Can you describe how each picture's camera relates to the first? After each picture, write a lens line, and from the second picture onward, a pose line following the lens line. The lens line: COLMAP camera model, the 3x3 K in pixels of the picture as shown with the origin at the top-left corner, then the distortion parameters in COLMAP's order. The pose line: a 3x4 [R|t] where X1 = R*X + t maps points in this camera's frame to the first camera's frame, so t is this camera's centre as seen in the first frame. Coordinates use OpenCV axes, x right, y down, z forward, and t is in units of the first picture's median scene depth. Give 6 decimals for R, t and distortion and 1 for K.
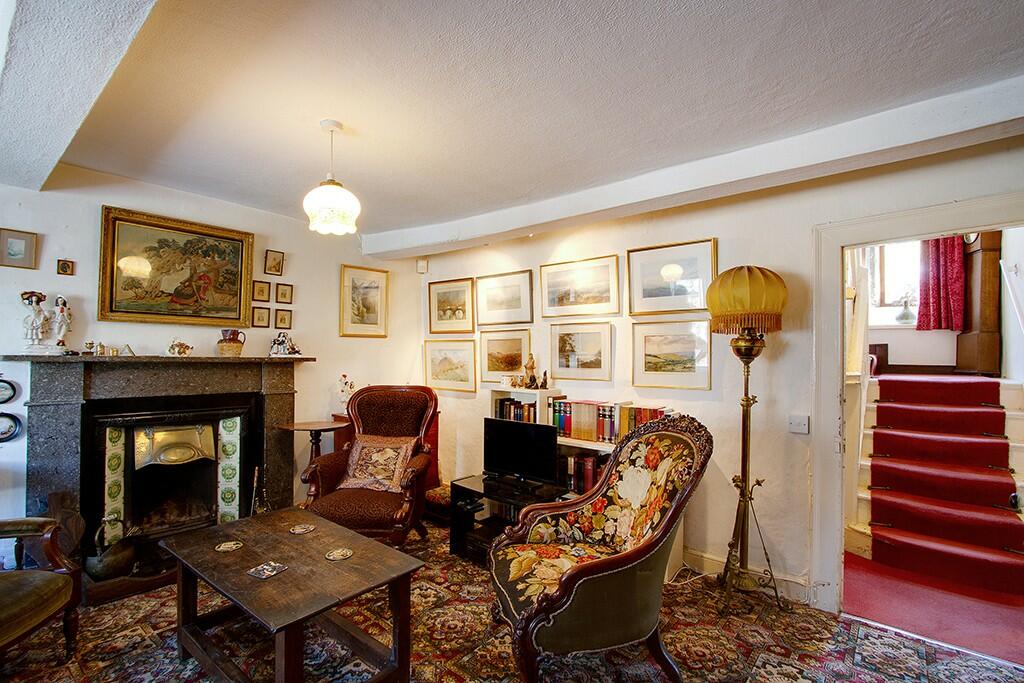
lens RADIAL K [[473.3, 0, 506.4], [0, 473.3, 352.6], [0, 0, 1]] dist [-0.012476, -0.000072]
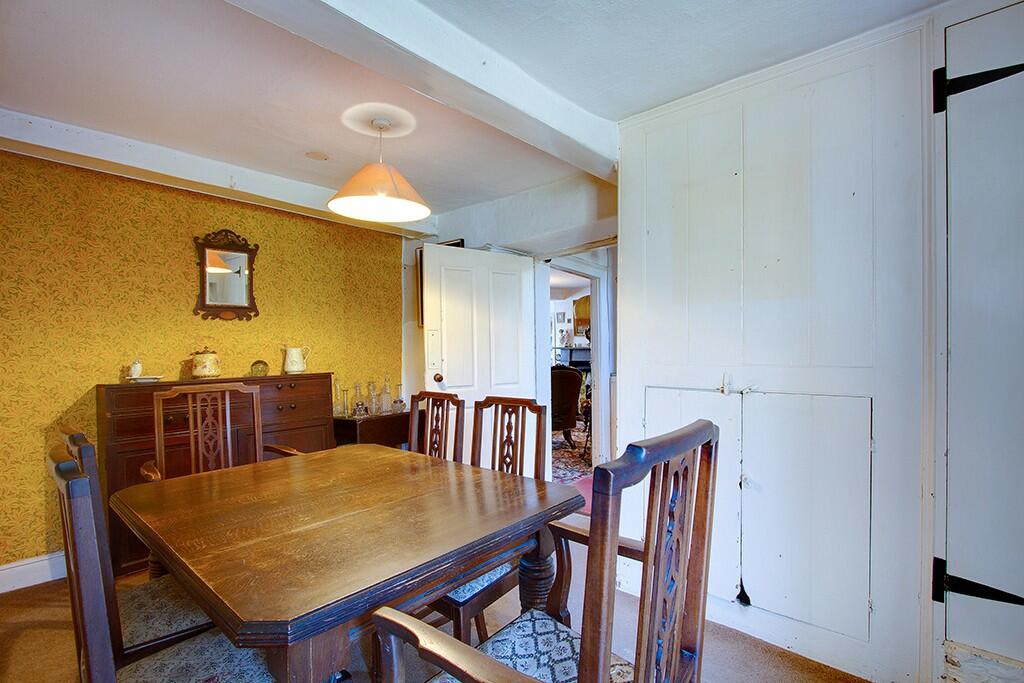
lens RADIAL K [[473.3, 0, 506.4], [0, 473.3, 352.6], [0, 0, 1]] dist [-0.012476, -0.000072]
pose [[-0.023671, -0.007982, -0.999688, 2.112307], [0.008165, 0.999933, -0.008178, 0.058950], [0.999686, -0.008356, -0.023604, 0.546333]]
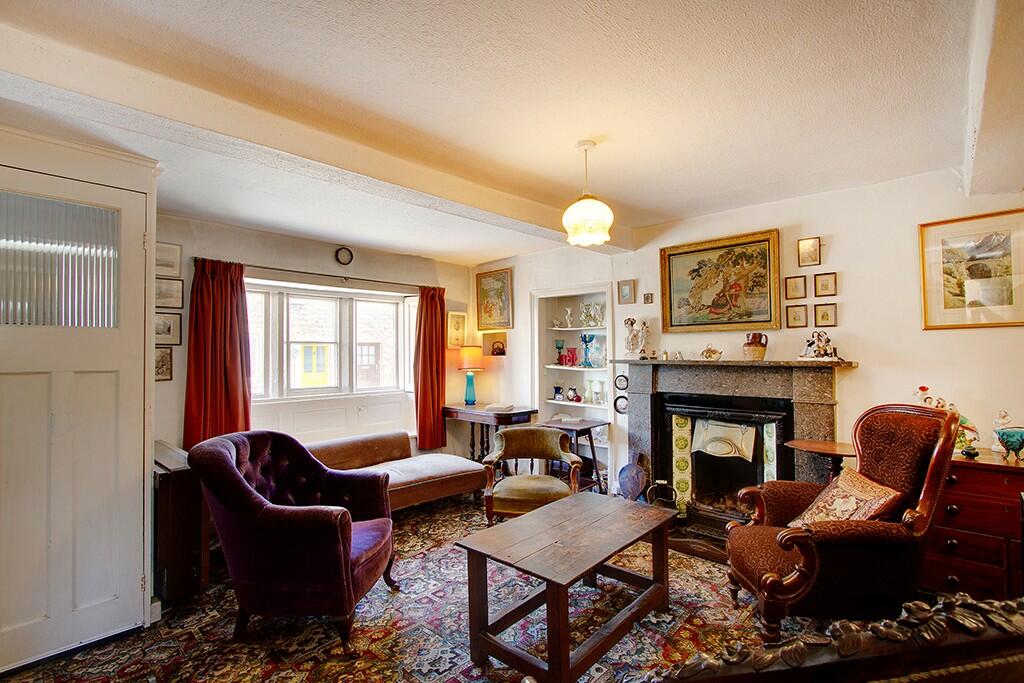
lens RADIAL K [[473.3, 0, 506.4], [0, 473.3, 352.6], [0, 0, 1]] dist [-0.012476, -0.000072]
pose [[-0.061093, -0.021675, -0.997897, 0.458600], [0.006582, 0.999734, -0.022118, 0.011563], [0.998110, -0.007920, -0.060934, 0.564457]]
